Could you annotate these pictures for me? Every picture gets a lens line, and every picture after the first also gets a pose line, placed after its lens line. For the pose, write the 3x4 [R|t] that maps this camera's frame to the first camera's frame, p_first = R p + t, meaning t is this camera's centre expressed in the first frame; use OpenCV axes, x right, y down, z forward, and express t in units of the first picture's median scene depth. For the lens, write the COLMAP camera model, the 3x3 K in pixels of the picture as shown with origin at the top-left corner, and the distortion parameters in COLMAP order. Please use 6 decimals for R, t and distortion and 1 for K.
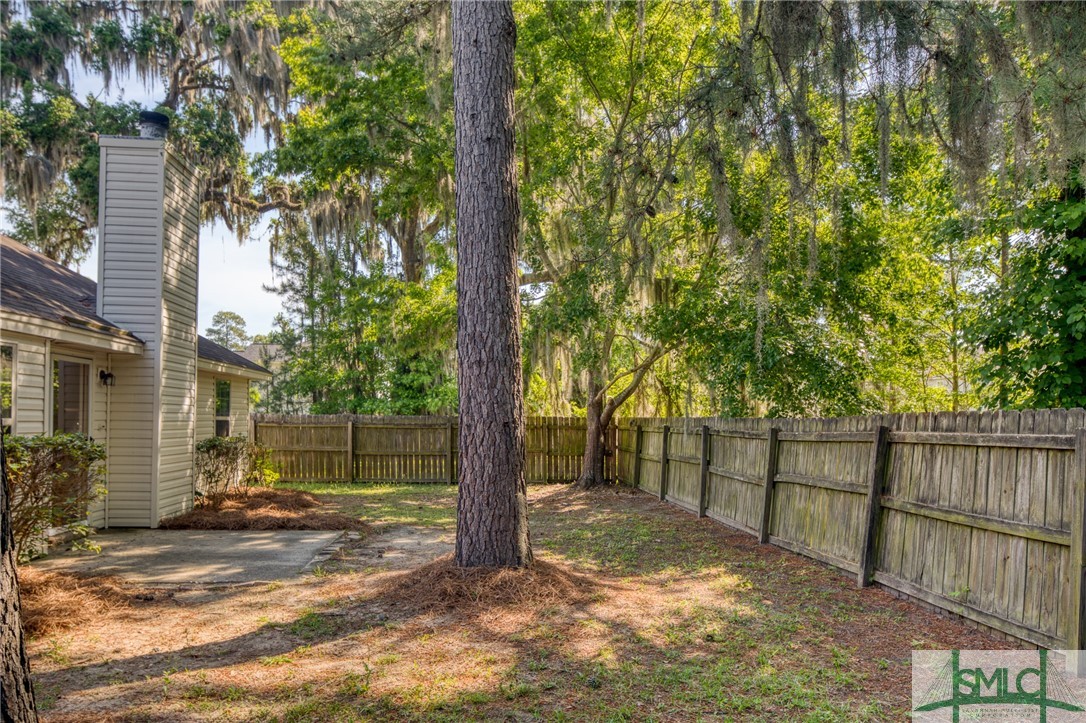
lens RADIAL K [[730.4, 0, 538.7], [0, 730.4, 413.7], [0, 0, 1]] dist [-0.003588, -0.000844]
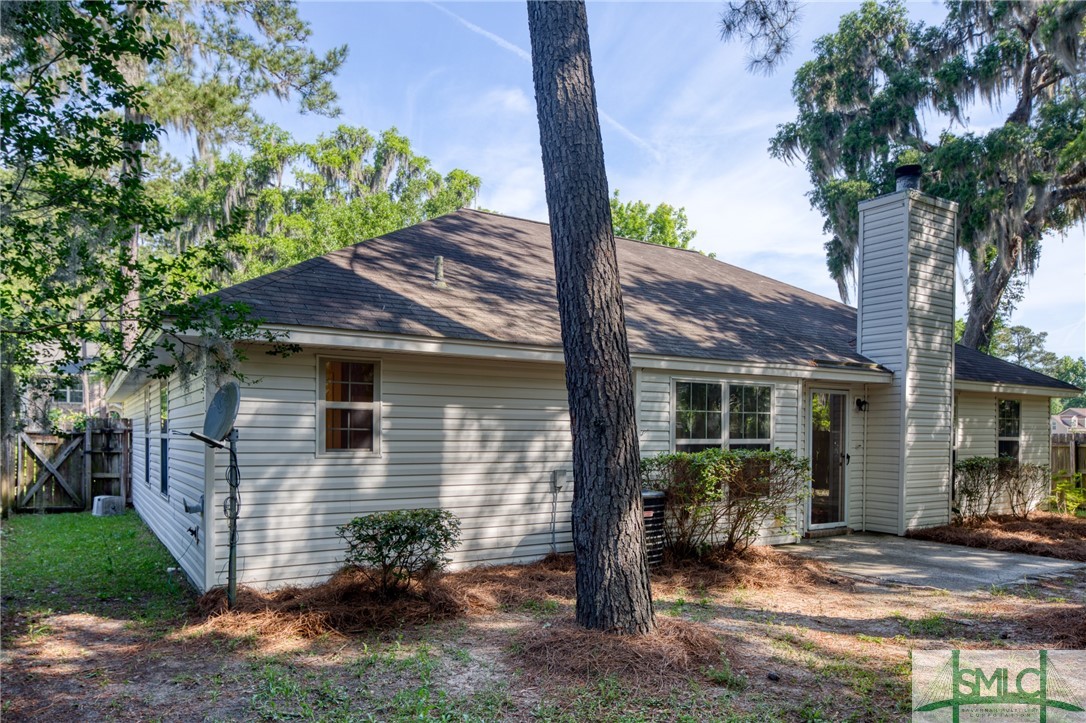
lens RADIAL K [[730.4, 0, 538.7], [0, 730.4, 413.7], [0, 0, 1]] dist [-0.003588, -0.000844]
pose [[0.462837, -0.033669, -0.885804, 0.195648], [0.007766, 0.999394, -0.033929, 0.001446], [0.886409, 0.008825, 0.462818, -0.017852]]
